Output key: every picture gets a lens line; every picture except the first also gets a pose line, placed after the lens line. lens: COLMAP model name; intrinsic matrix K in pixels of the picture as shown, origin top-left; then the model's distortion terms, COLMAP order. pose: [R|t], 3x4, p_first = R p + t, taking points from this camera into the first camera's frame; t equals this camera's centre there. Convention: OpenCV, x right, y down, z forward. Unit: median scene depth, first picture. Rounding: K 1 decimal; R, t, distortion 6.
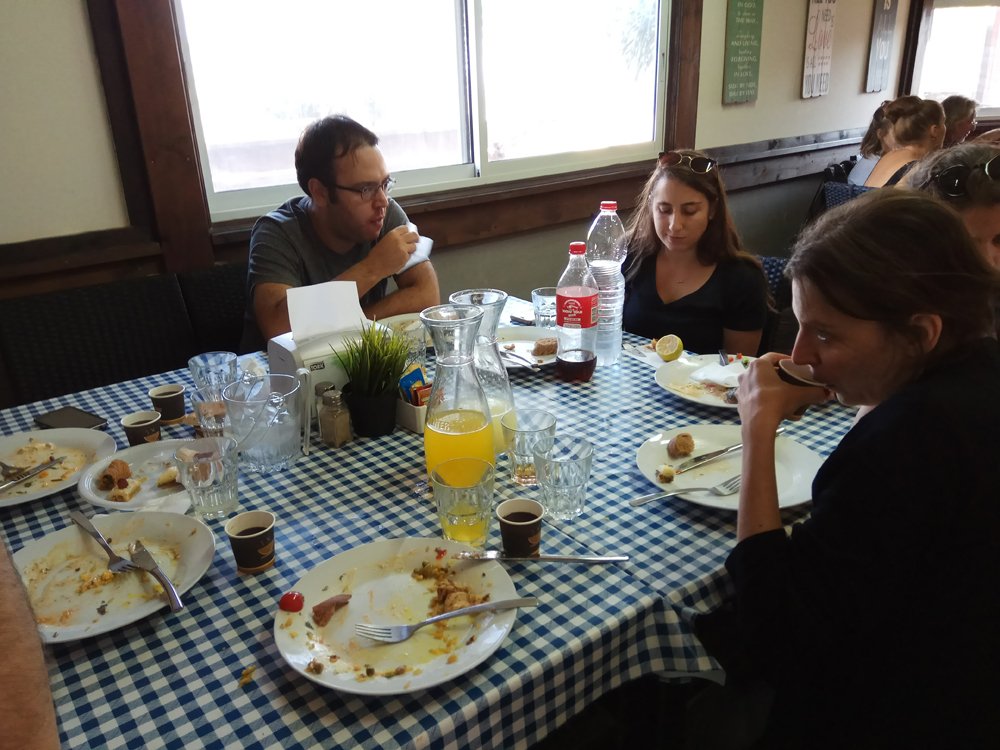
lens RADIAL K [[777.9, 0, 495.6], [0, 777.9, 400.5], [0, 0, 1]] dist [0.134950, -0.257368]
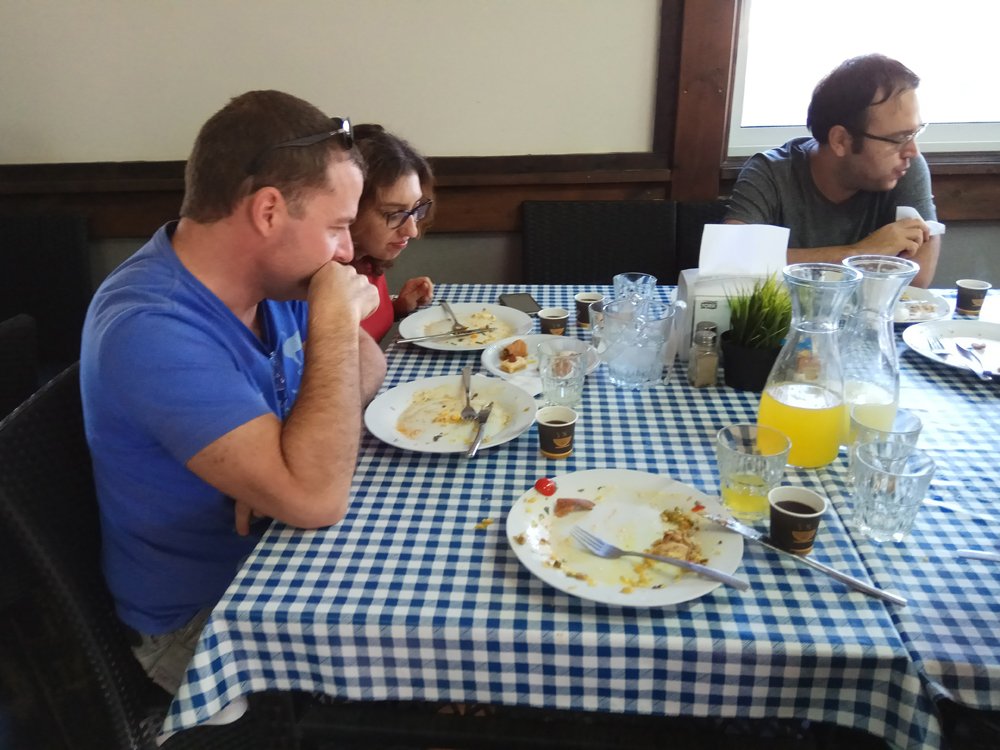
lens RADIAL K [[777.9, 0, 495.6], [0, 777.9, 400.5], [0, 0, 1]] dist [0.134950, -0.257368]
pose [[0.719043, 0.307603, -0.623183, 0.274527], [-0.263232, 0.950445, 0.165417, -0.025364], [0.643184, 0.045100, 0.764382, 0.059622]]
